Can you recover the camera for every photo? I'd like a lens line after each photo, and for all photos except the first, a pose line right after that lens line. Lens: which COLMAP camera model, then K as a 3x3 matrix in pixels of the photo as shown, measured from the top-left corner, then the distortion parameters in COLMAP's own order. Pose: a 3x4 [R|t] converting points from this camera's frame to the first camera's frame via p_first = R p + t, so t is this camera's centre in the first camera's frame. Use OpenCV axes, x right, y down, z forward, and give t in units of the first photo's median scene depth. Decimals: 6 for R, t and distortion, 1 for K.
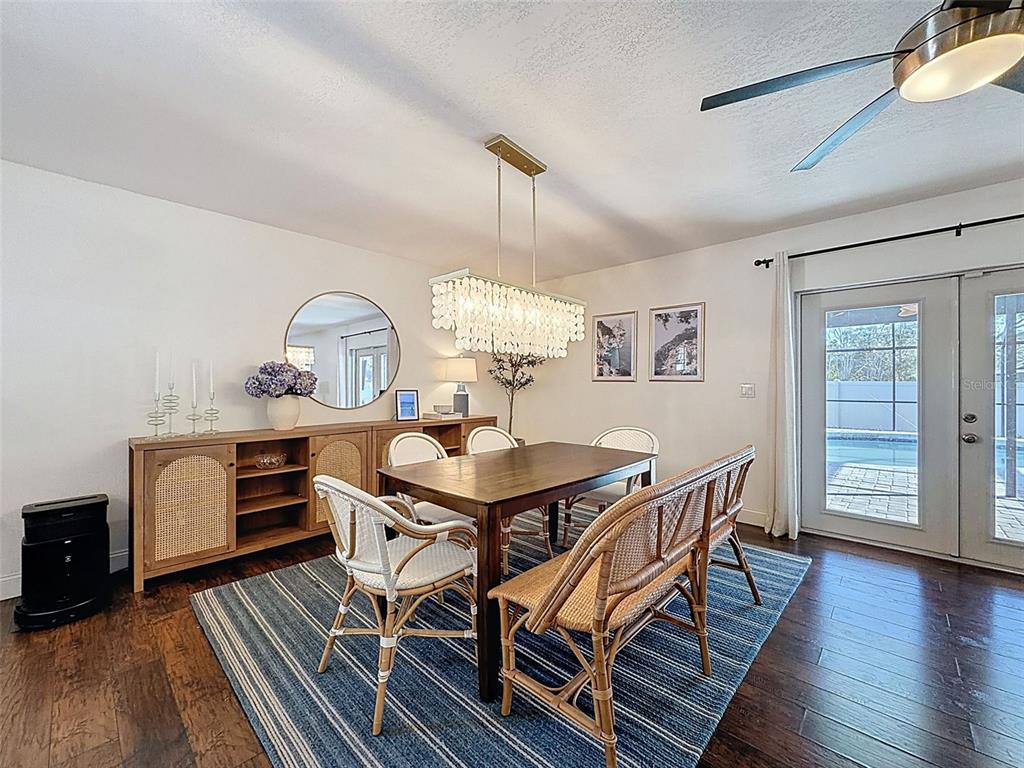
lens RADIAL K [[411.6, 0, 512.0], [0, 411.6, 384.0], [0, 0, 1]] dist [0.000425, -0.000356]
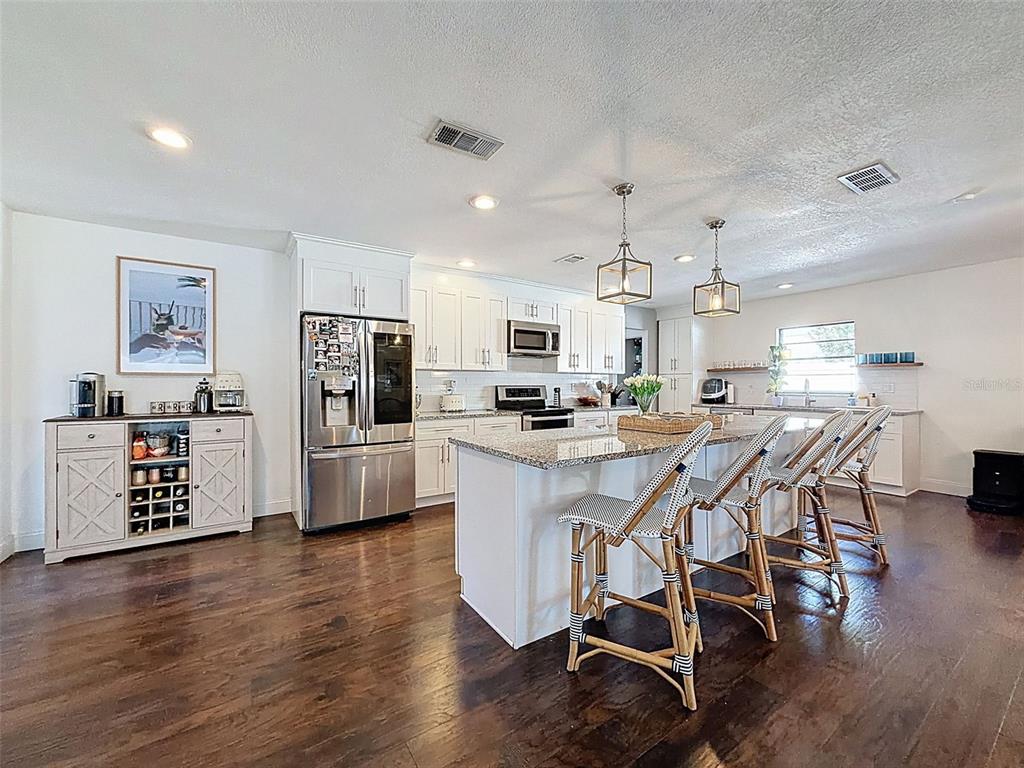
lens RADIAL K [[408.5, 0, 512.0], [0, 408.5, 385.0], [0, 0, 1]] dist [0.000318, -0.000634]
pose [[-0.225443, 0.000872, -0.974256, 0.625625], [0.002834, 0.999996, 0.000240, -0.000614], [0.974252, -0.002707, -0.225444, -0.361443]]
